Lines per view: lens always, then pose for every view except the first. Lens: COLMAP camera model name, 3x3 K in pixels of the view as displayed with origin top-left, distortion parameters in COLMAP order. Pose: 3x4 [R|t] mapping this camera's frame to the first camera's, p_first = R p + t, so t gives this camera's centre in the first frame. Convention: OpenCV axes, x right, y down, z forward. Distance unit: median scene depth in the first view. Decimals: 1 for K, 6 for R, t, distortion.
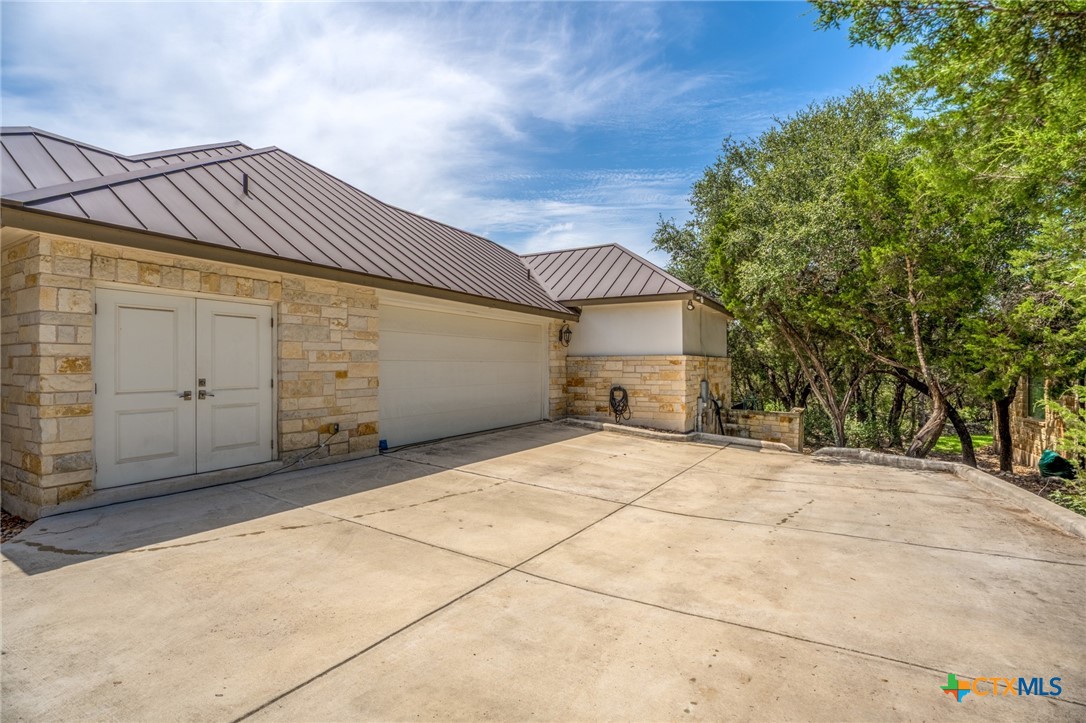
lens RADIAL K [[529.1, 0, 541.7], [0, 529.1, 362.9], [0, 0, 1]] dist [-0.005394, -0.000593]
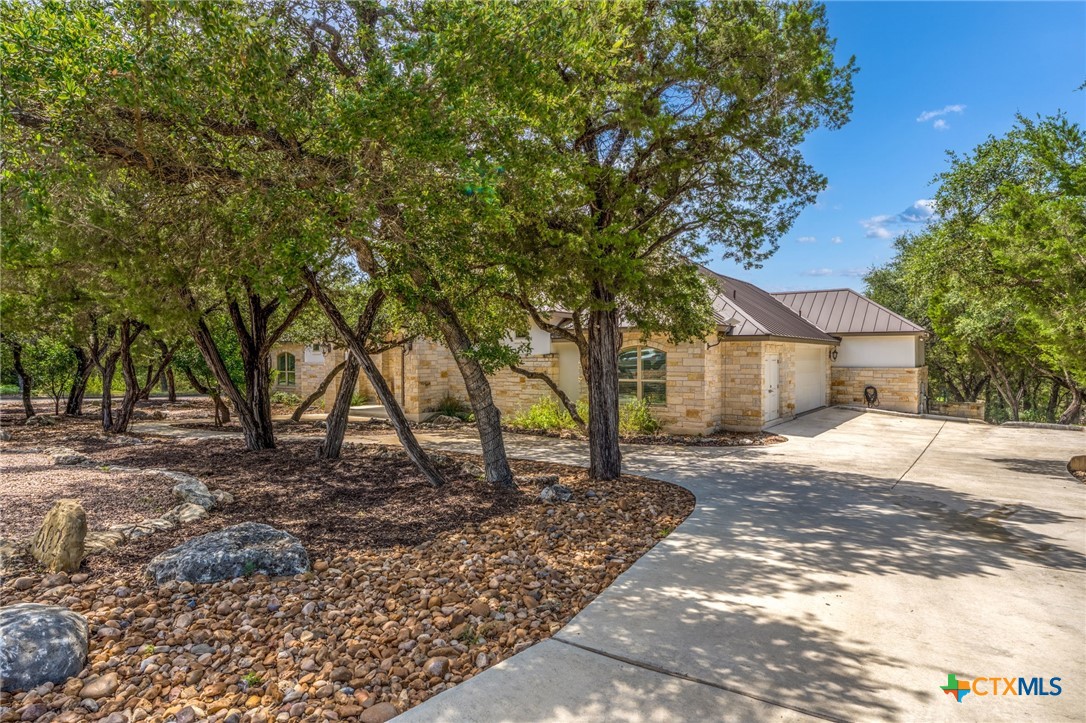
lens RADIAL K [[610.8, 0, 544.0], [0, 610.8, 362.7], [0, 0, 1]] dist [-0.003430, -0.000880]
pose [[0.994018, -0.003117, -0.109169, -0.662468], [0.004778, 0.999877, 0.014960, -0.062287], [0.109109, -0.015392, 0.993911, -1.008091]]
